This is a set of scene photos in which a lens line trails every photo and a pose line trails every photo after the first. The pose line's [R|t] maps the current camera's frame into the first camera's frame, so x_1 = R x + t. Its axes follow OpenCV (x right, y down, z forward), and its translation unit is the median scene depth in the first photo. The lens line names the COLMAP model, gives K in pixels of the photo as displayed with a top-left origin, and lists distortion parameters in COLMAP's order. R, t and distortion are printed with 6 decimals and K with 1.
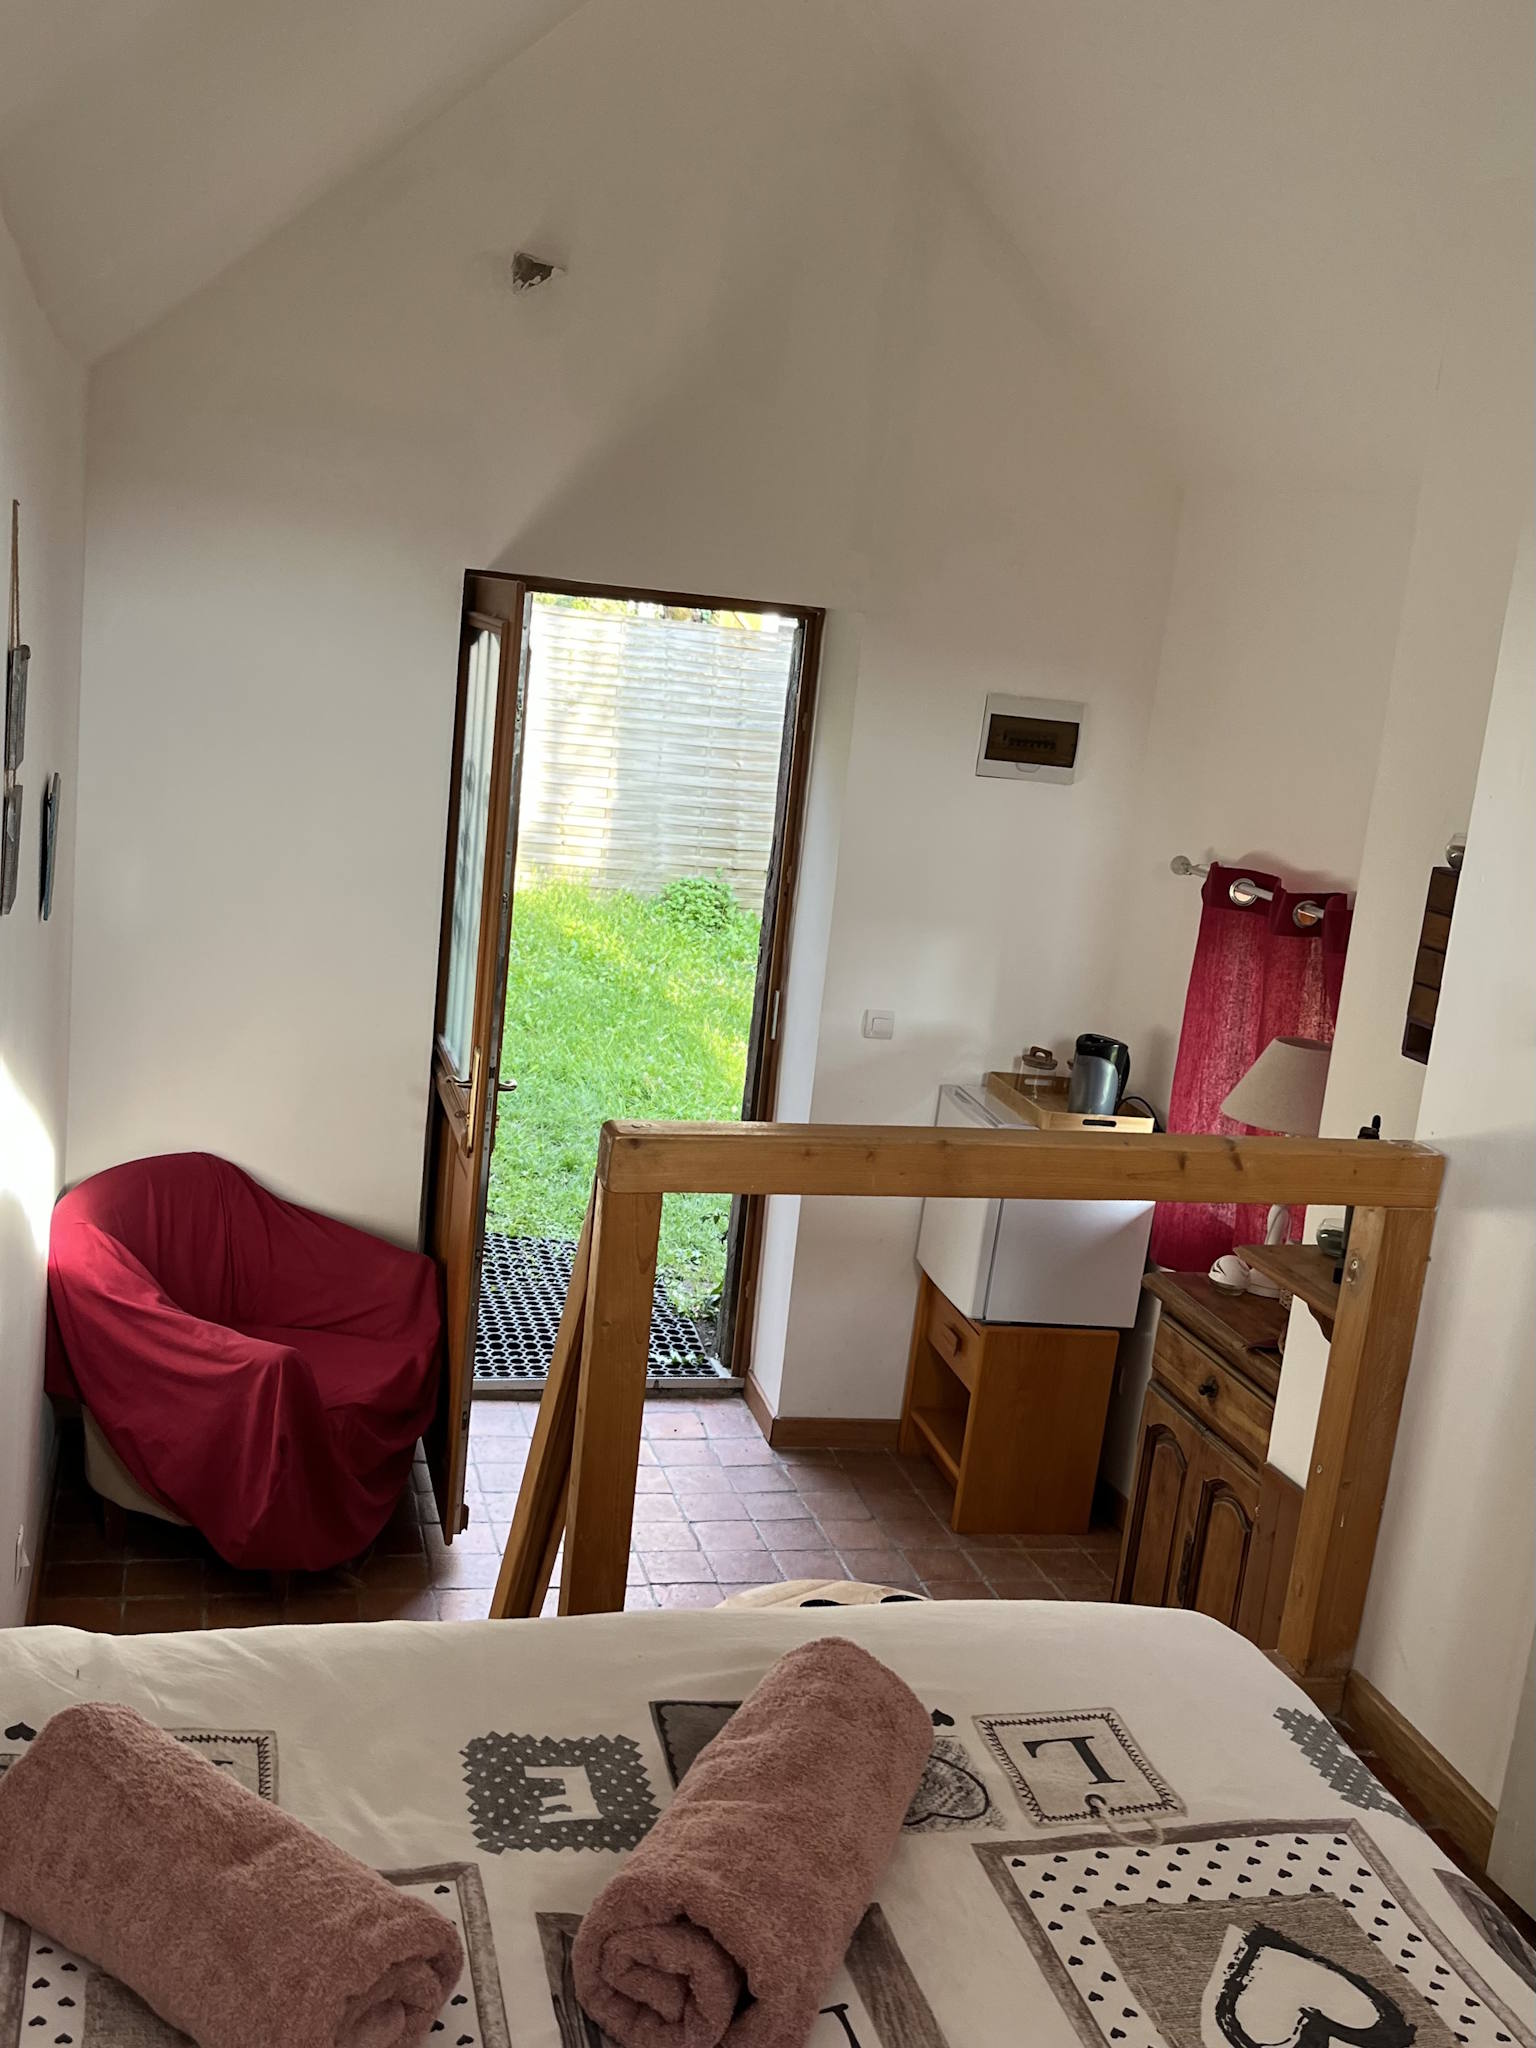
lens RADIAL K [[1863.1, 0, 768.0], [0, 1863.1, 1024.0], [0, 0, 1]] dist [0.102264, 0.000260]
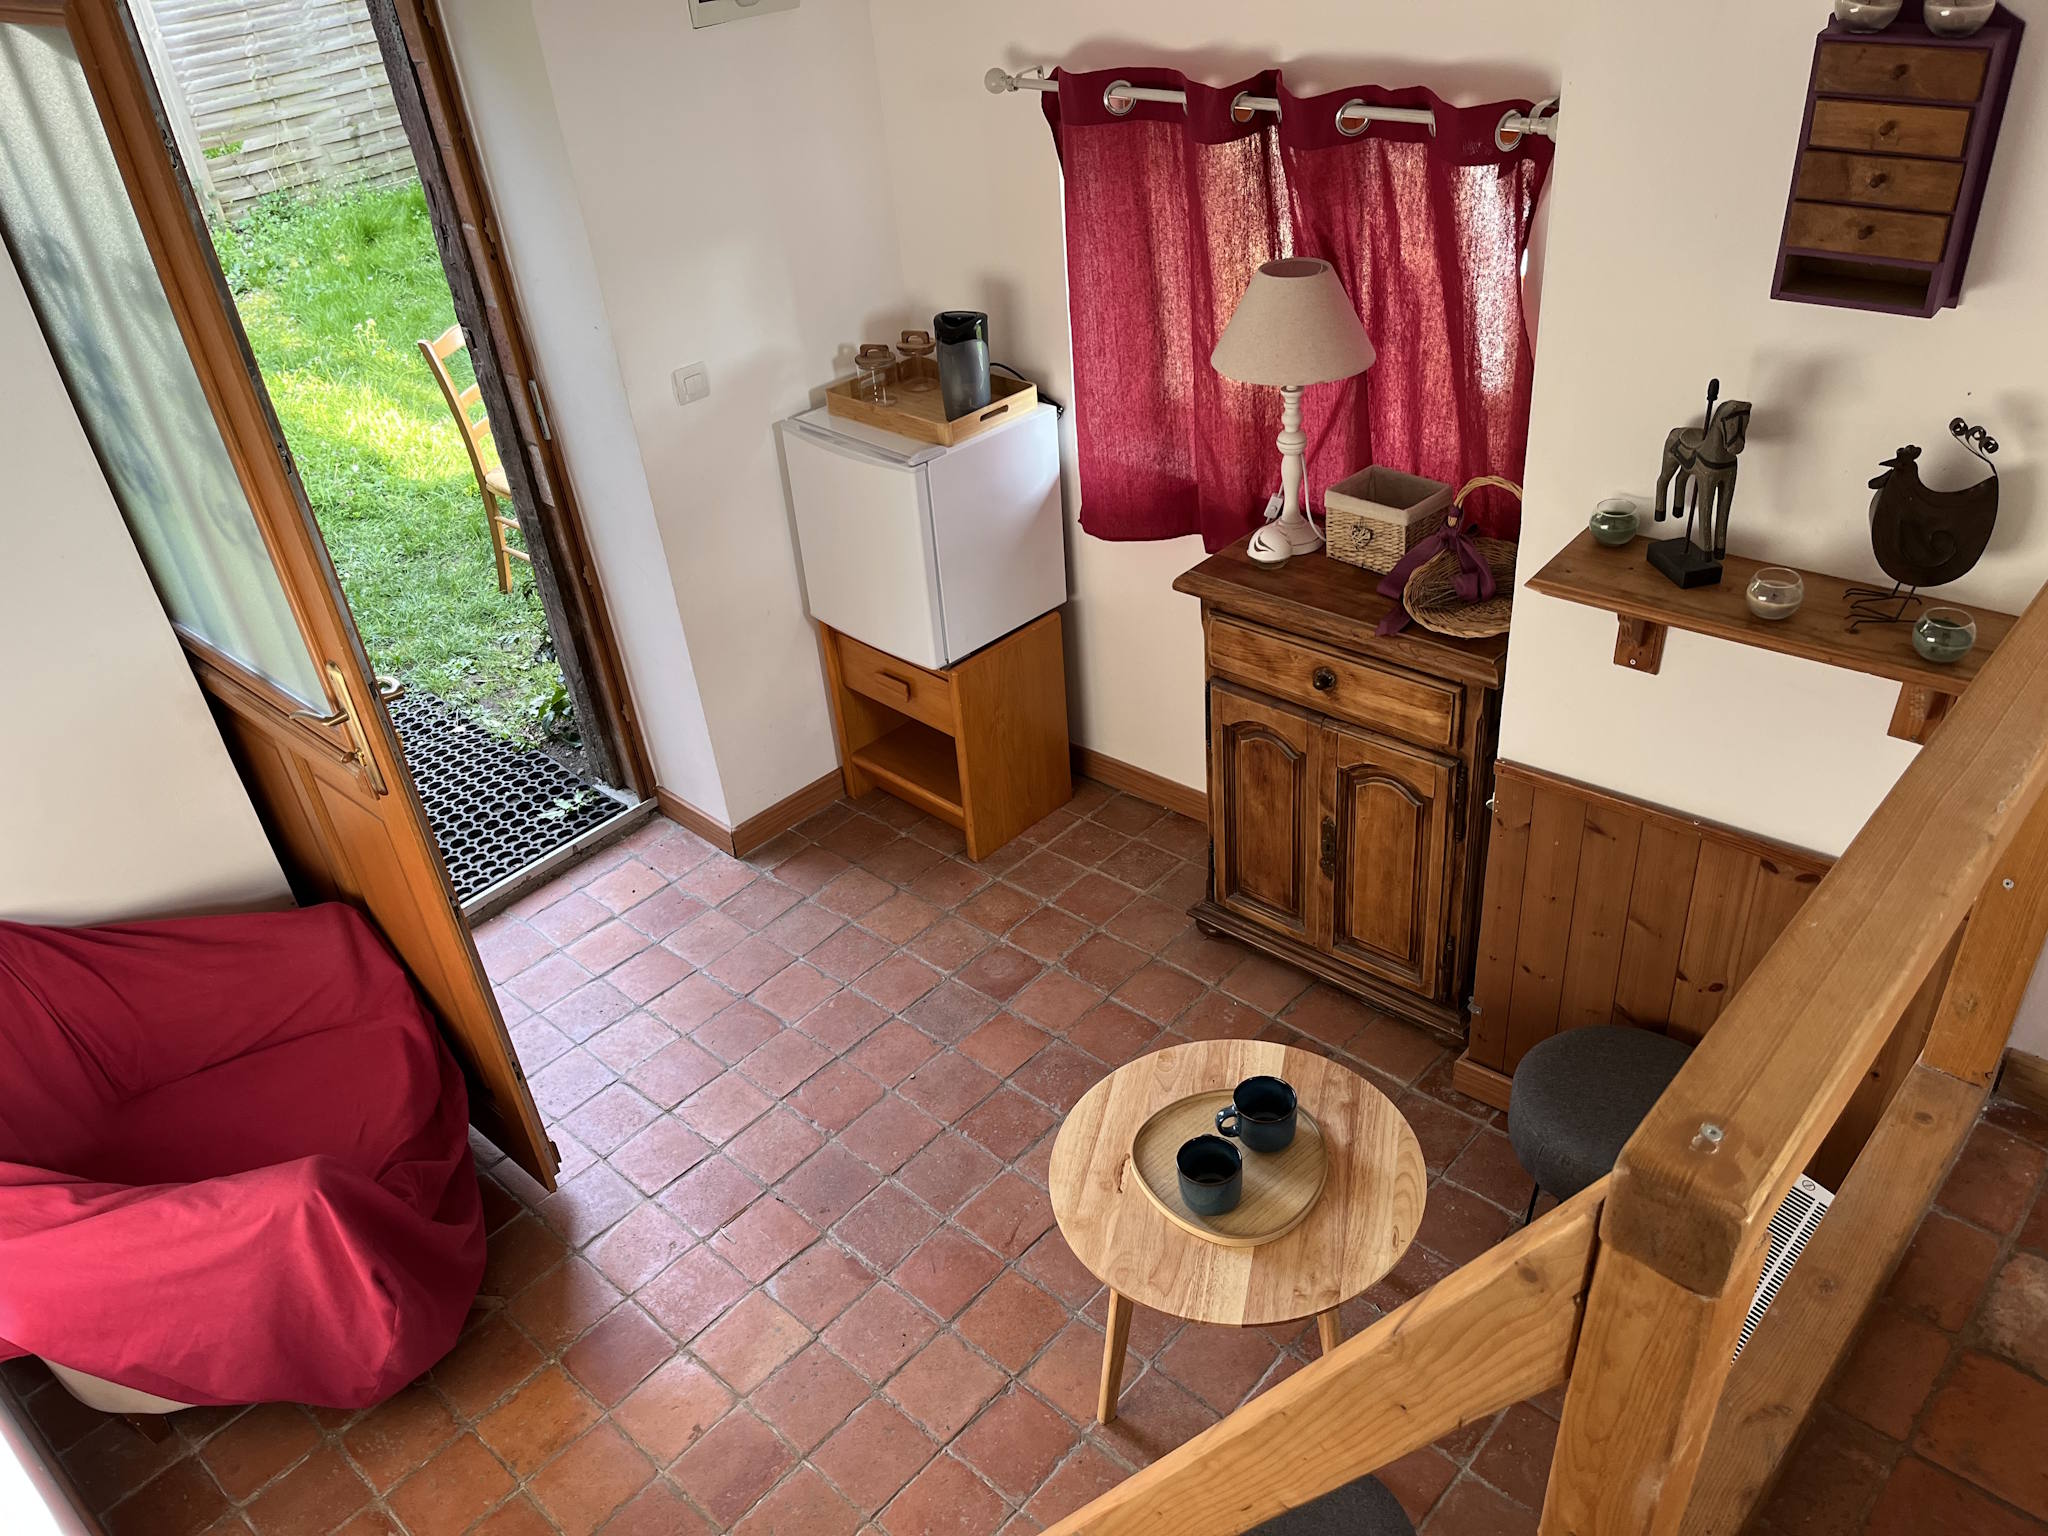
lens RADIAL K [[1528.1, 0, 1024.0], [0, 1528.1, 768.0], [0, 0, 1]] dist [0.038957, -0.001869]
pose [[0.830698, -0.440852, 0.339986, -0.152347], [0.284096, 0.860870, 0.422129, -0.120535], [-0.478780, -0.254073, 0.840367, 0.389957]]
